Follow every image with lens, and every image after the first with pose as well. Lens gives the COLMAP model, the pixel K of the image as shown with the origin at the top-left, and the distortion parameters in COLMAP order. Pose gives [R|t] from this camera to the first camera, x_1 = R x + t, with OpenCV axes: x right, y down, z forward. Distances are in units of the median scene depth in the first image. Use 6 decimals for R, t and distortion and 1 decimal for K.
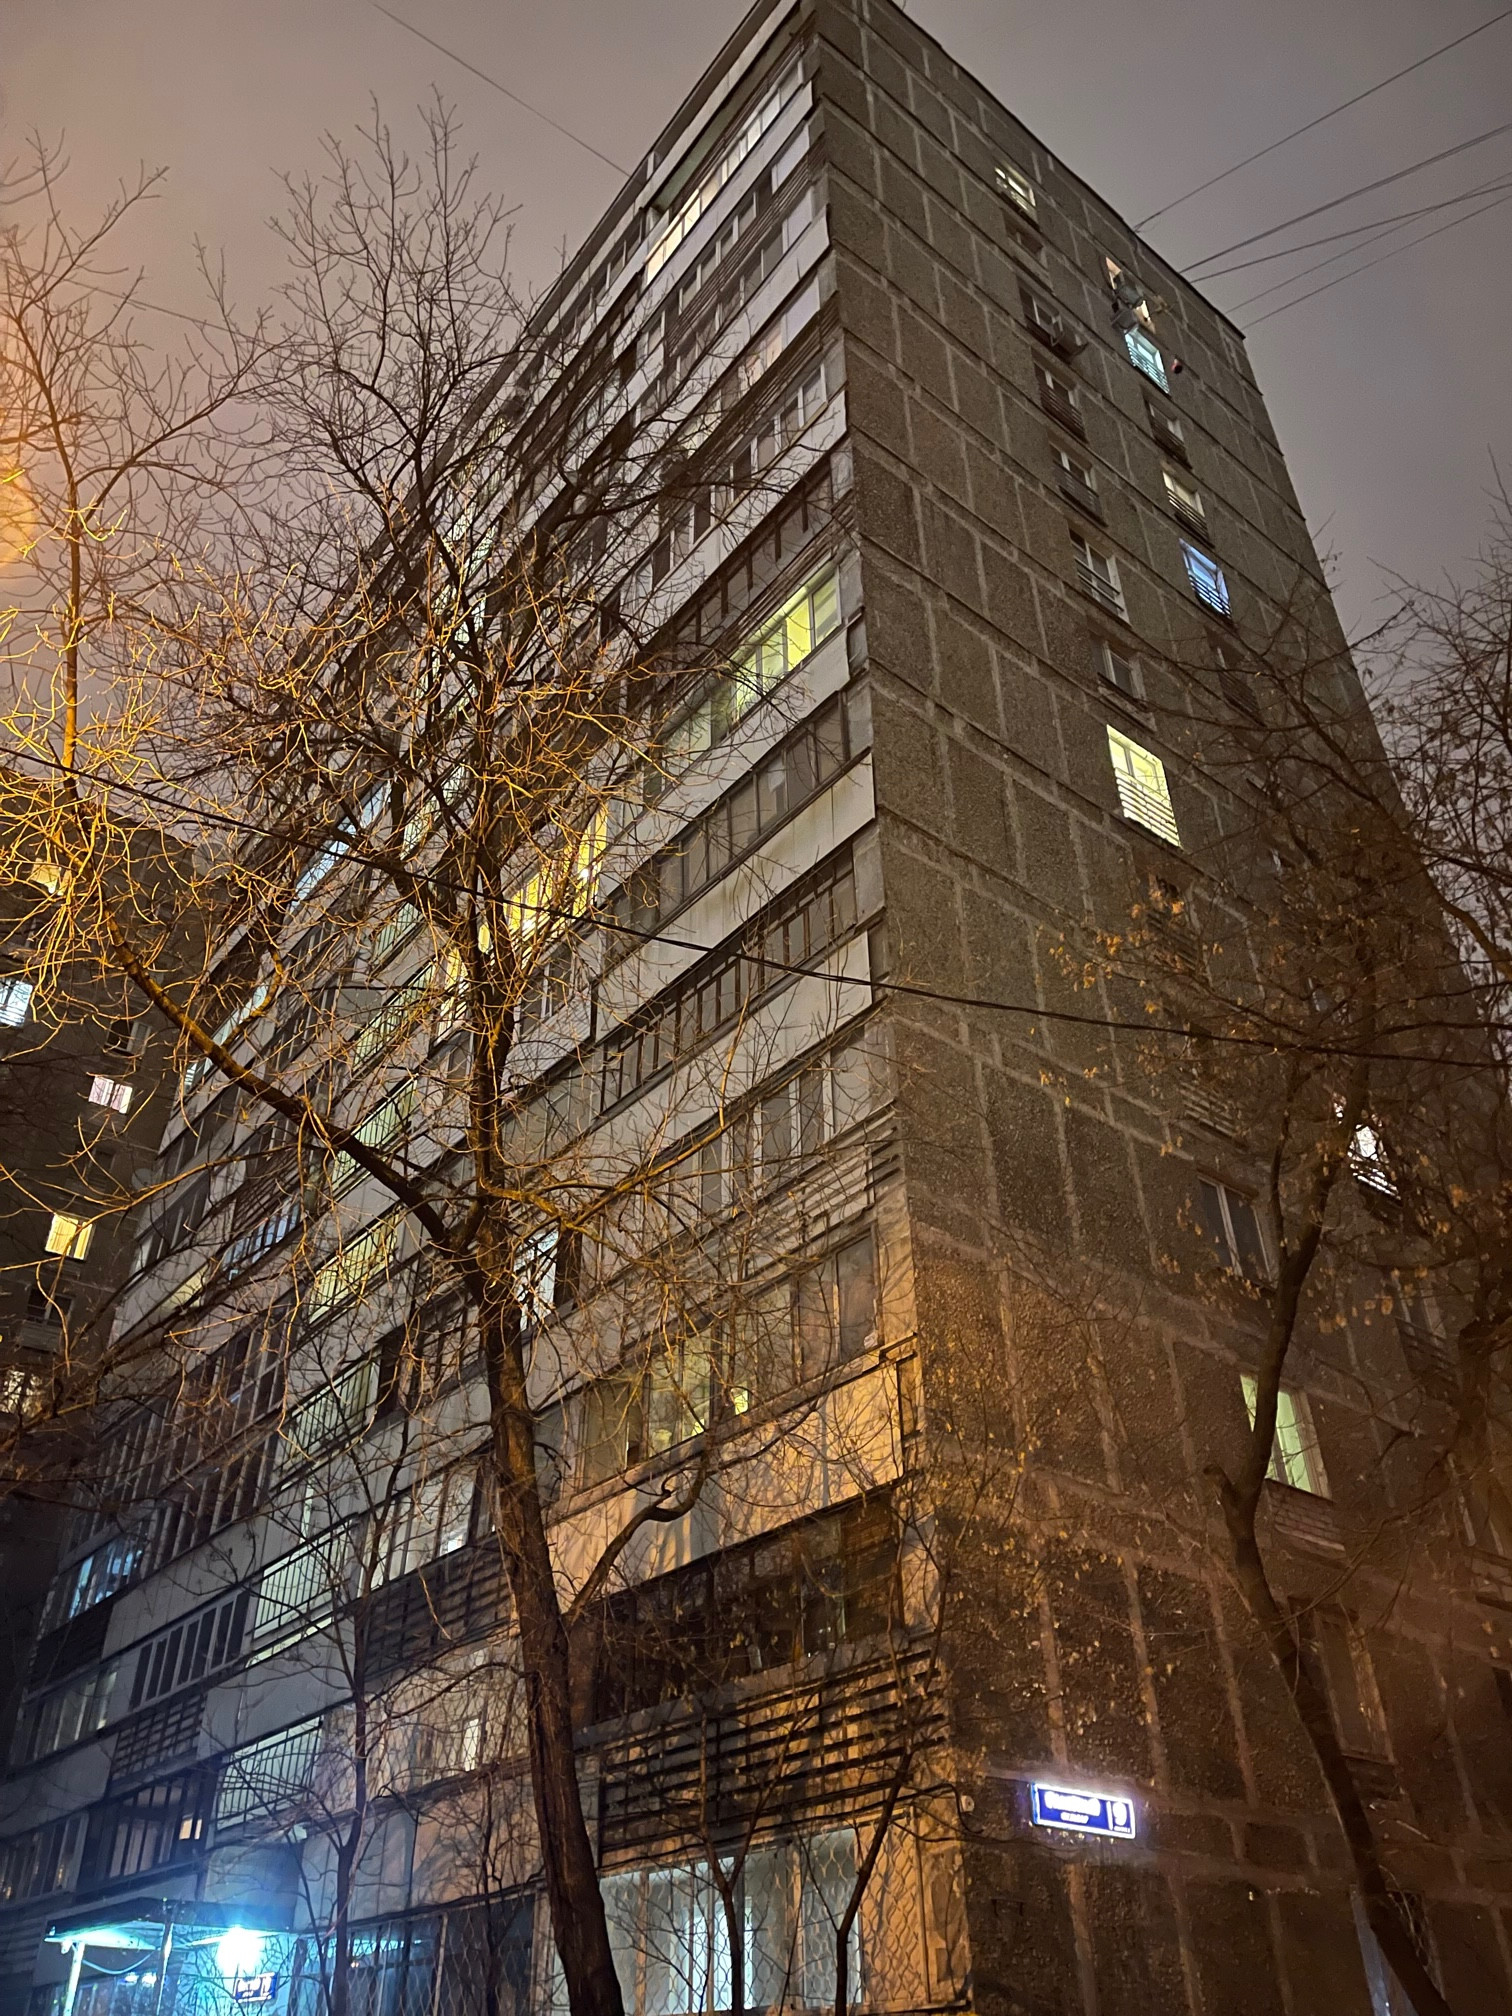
lens RADIAL K [[1527.8, 0, 754.2], [0, 1527.8, 1018.0], [0, 0, 1]] dist [0.058704, -0.067456]
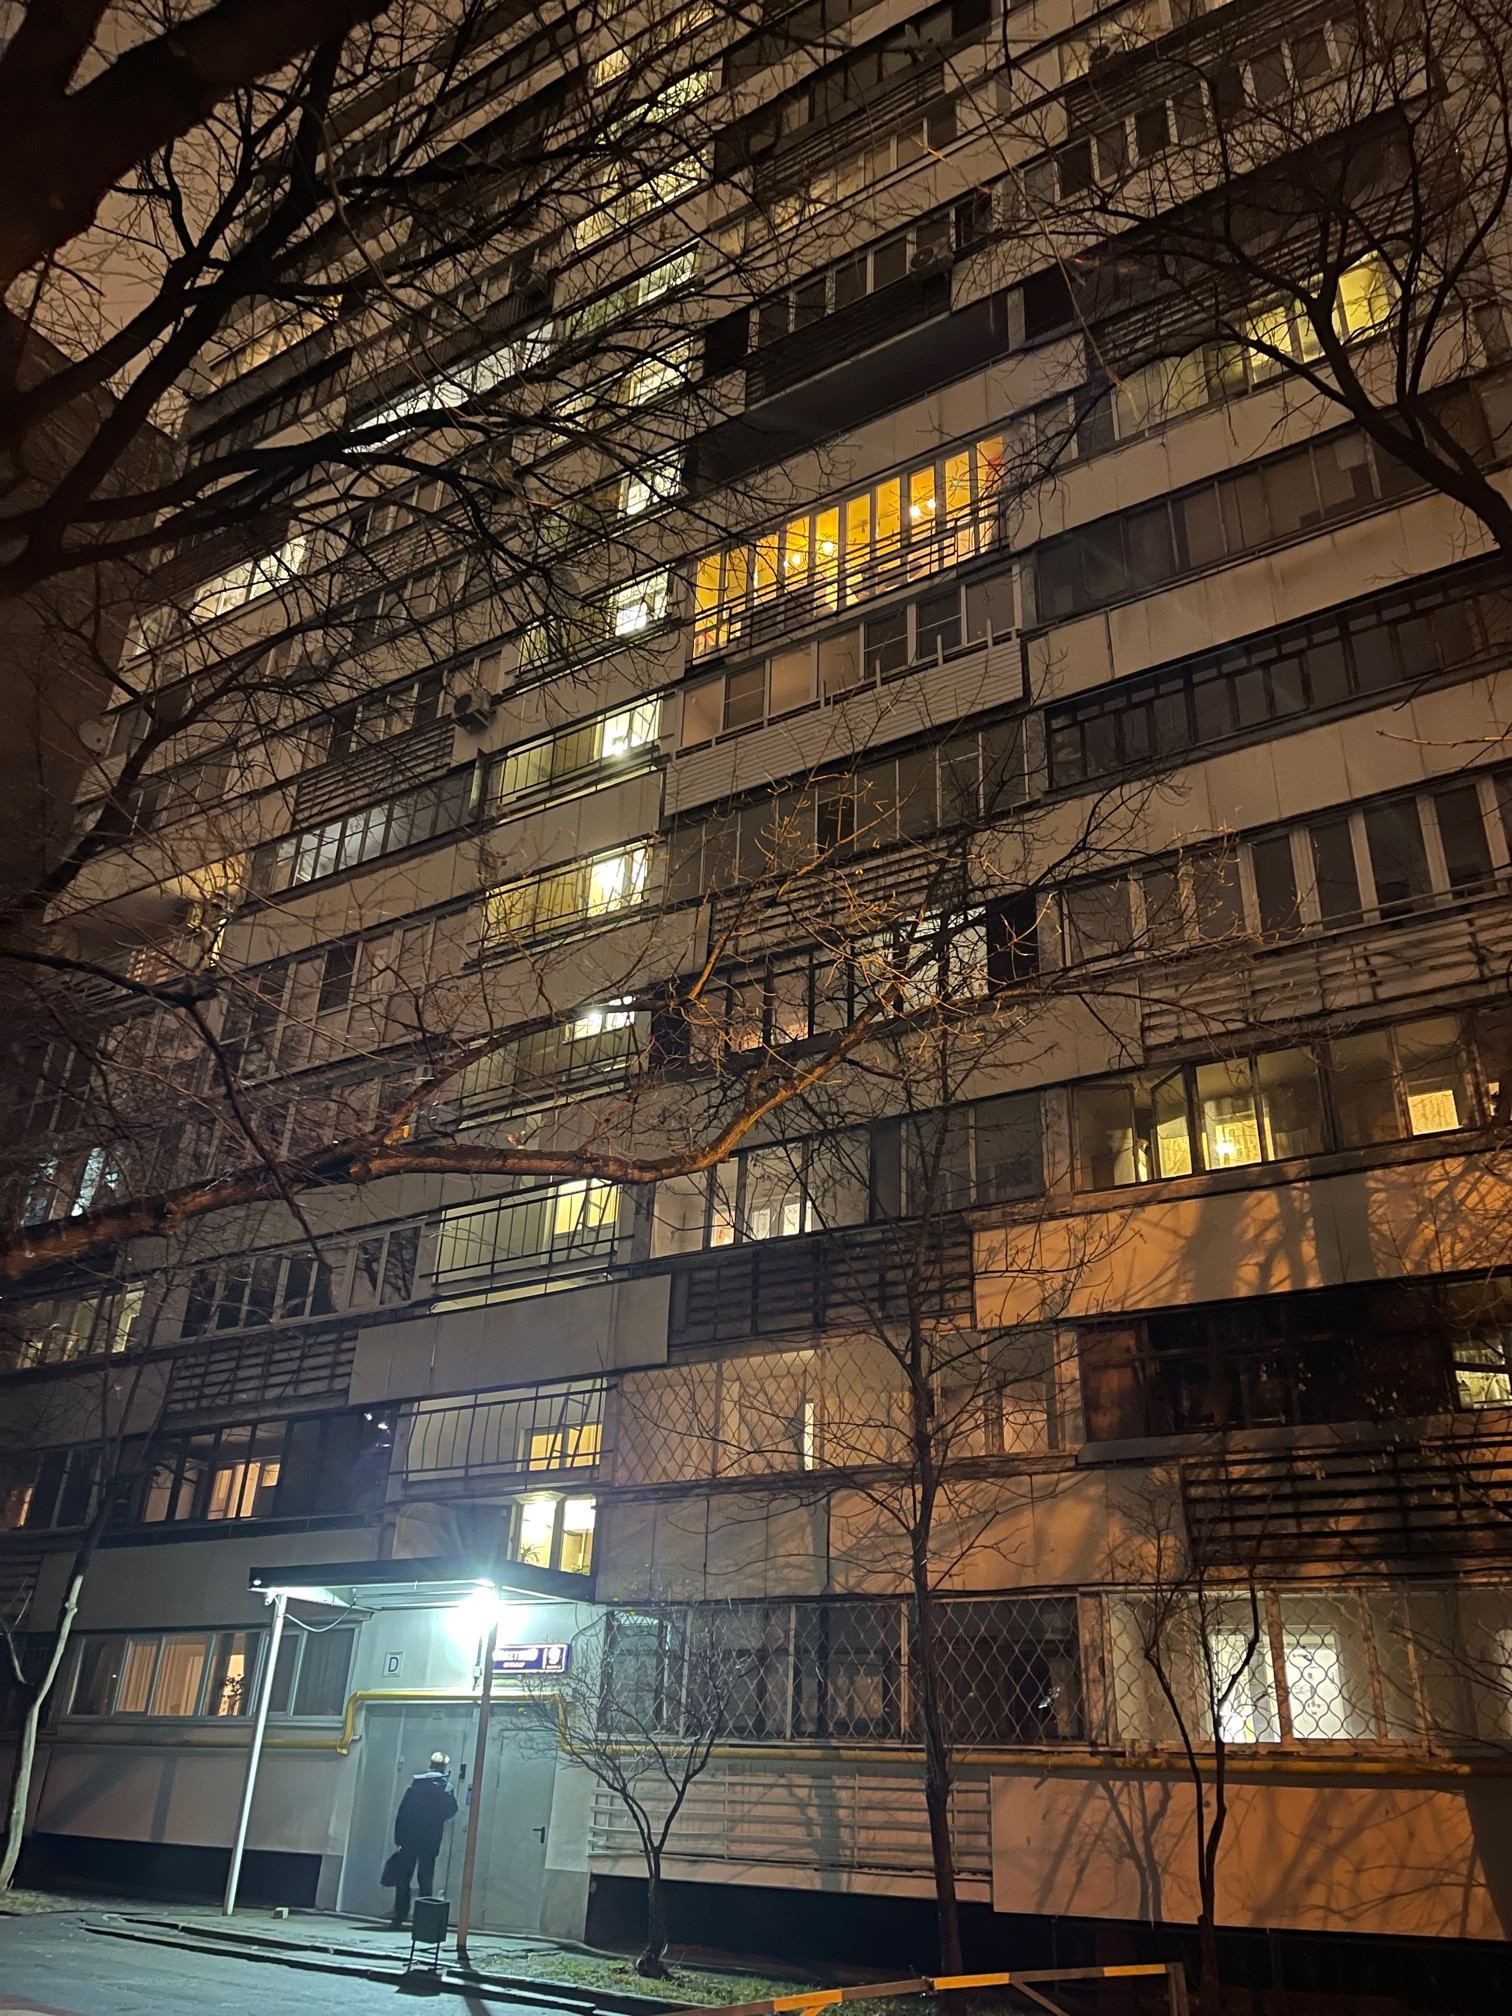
lens RADIAL K [[1527.8, 0, 754.2], [0, 1527.8, 1018.0], [0, 0, 1]] dist [0.058704, -0.067456]
pose [[0.937661, 0.192974, 0.289057, -0.505050], [-0.235861, 0.964171, 0.121423, 0.127781], [-0.255269, -0.182031, 0.949580, 0.183797]]
